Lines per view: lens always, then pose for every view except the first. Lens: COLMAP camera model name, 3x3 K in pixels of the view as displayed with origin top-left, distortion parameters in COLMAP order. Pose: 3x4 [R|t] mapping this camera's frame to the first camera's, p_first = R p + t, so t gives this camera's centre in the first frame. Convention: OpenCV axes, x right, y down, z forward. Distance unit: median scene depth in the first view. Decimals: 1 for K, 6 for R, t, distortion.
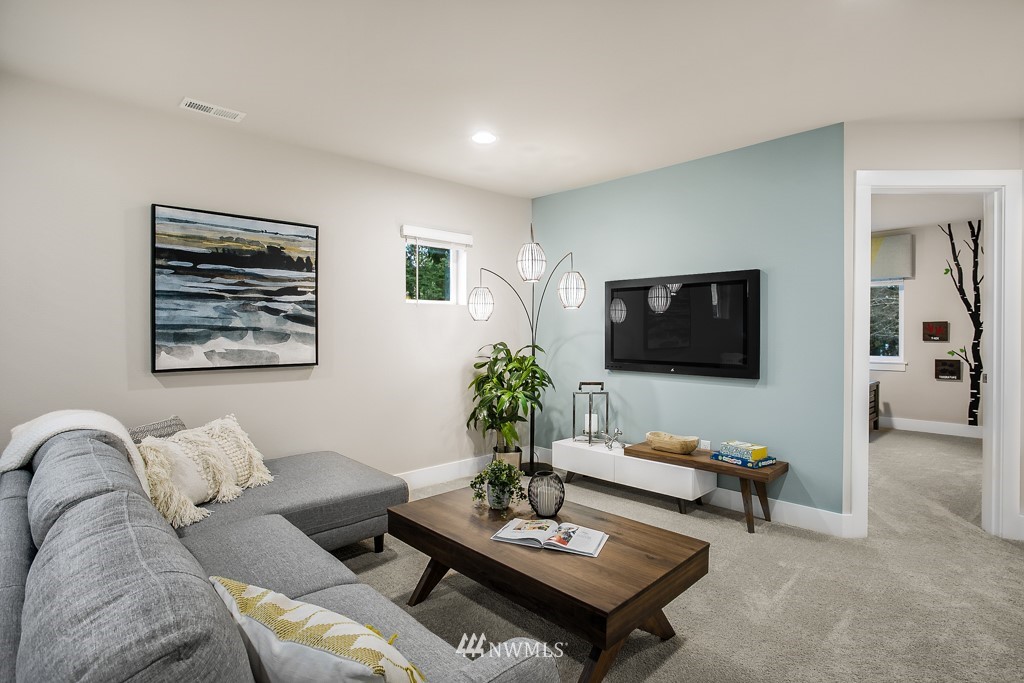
lens RADIAL K [[498.8, 0, 508.4], [0, 498.8, 337.1], [0, 0, 1]] dist [-0.037711, 0.010880]
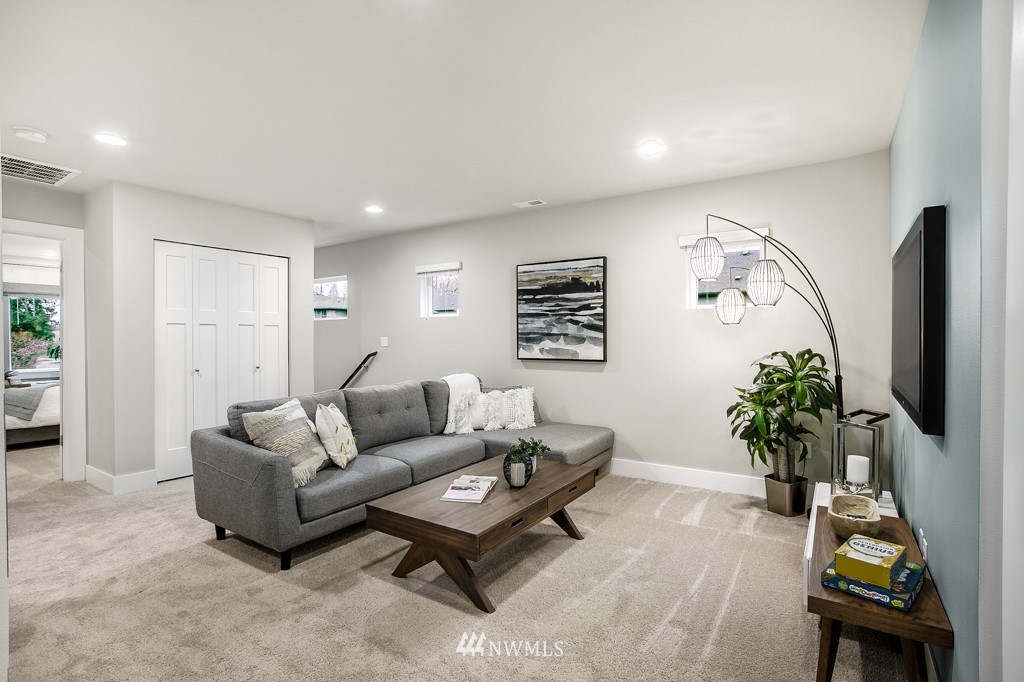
lens RADIAL K [[498.8, 0, 519.4], [0, 498.8, 340.8], [0, 0, 1]] dist [-0.037711, 0.010880]
pose [[0.215047, 0.010084, -0.976552, 0.932569], [-0.009588, 0.999920, 0.008214, -0.008825], [0.976557, 0.007597, 0.215127, 0.539980]]
